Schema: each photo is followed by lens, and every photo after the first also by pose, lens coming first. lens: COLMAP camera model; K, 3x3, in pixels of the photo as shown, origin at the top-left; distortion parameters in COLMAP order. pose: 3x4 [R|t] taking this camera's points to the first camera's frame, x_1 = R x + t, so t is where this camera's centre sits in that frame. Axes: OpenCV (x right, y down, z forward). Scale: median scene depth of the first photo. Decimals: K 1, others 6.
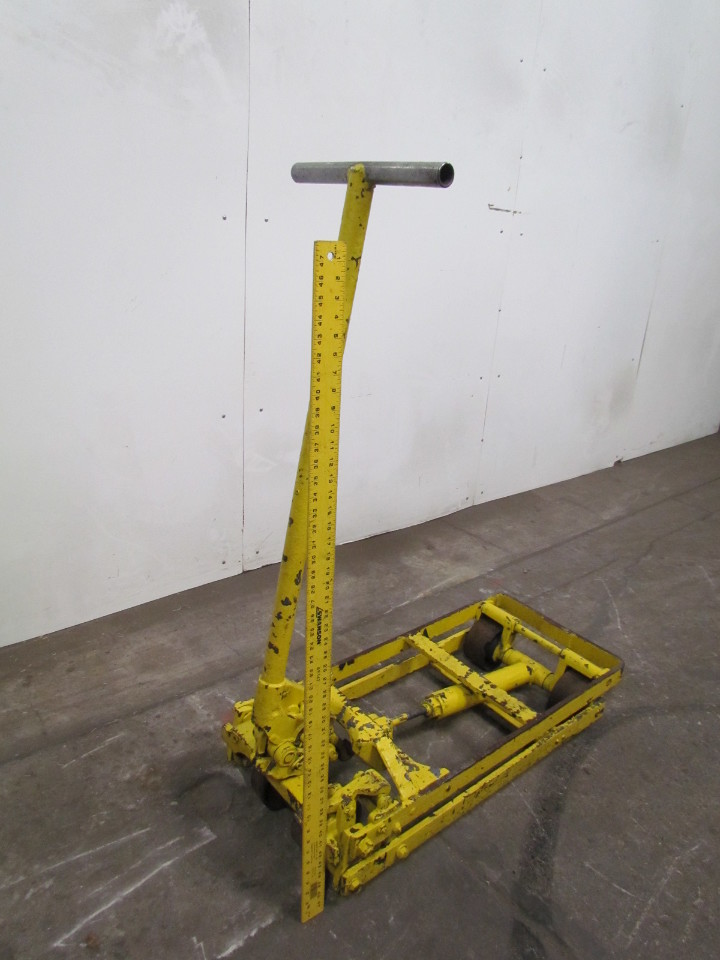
lens RADIAL K [[687.8, 0, 353.7], [0, 687.8, 479.6], [0, 0, 1]] dist [-0.005112, 0.006373]
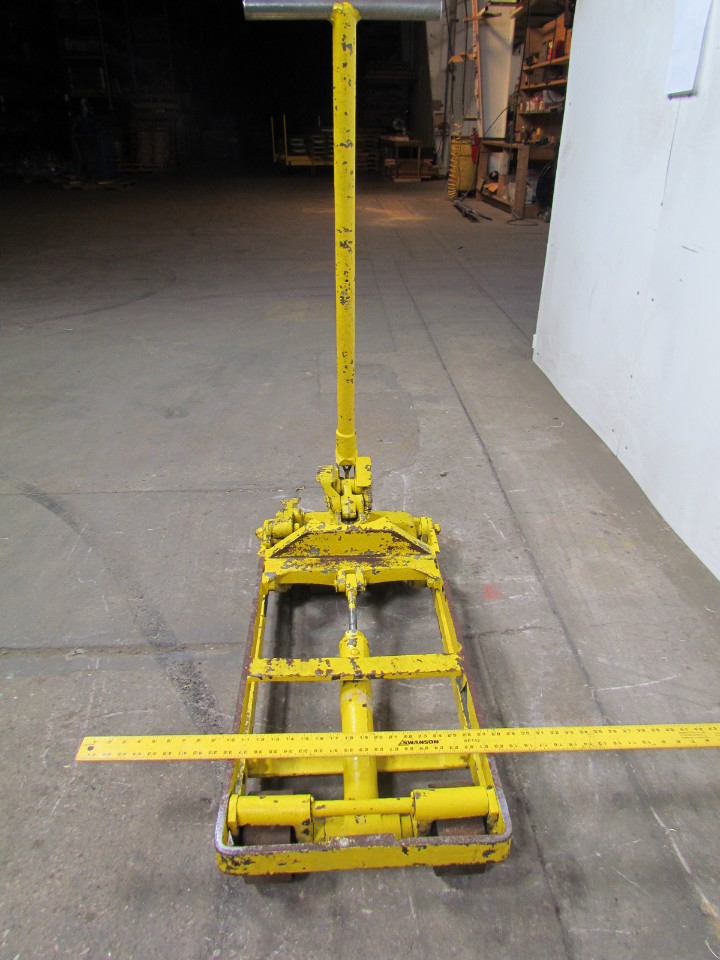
lens RADIAL K [[687.8, 0, 353.7], [0, 687.8, 479.6], [0, 0, 1]] dist [-0.005112, 0.006373]
pose [[-0.604499, 0.305500, -0.735697, 0.656521], [-0.318009, 0.754212, 0.574486, -0.307753], [0.730377, 0.581235, -0.358769, 1.134314]]
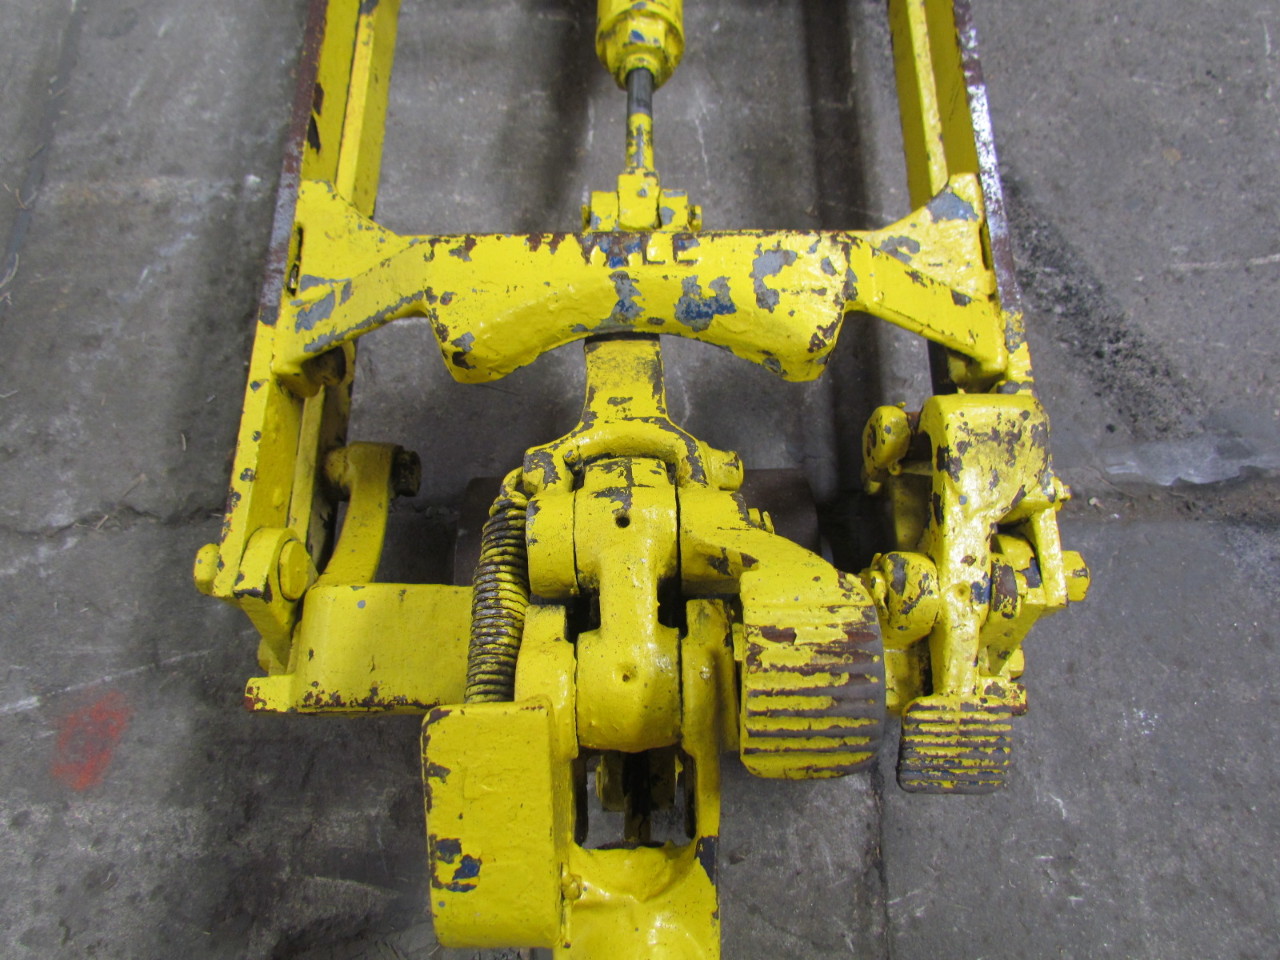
lens RADIAL K [[917.0, 0, 644.5], [0, 917.0, 481.6], [0, 0, 1]] dist [-0.005112, 0.006373]
pose [[0.629370, -0.756059, 0.179634, -0.023492], [0.333839, 0.471791, 0.816067, 0.080158], [-0.701744, -0.453640, 0.549333, 0.719226]]
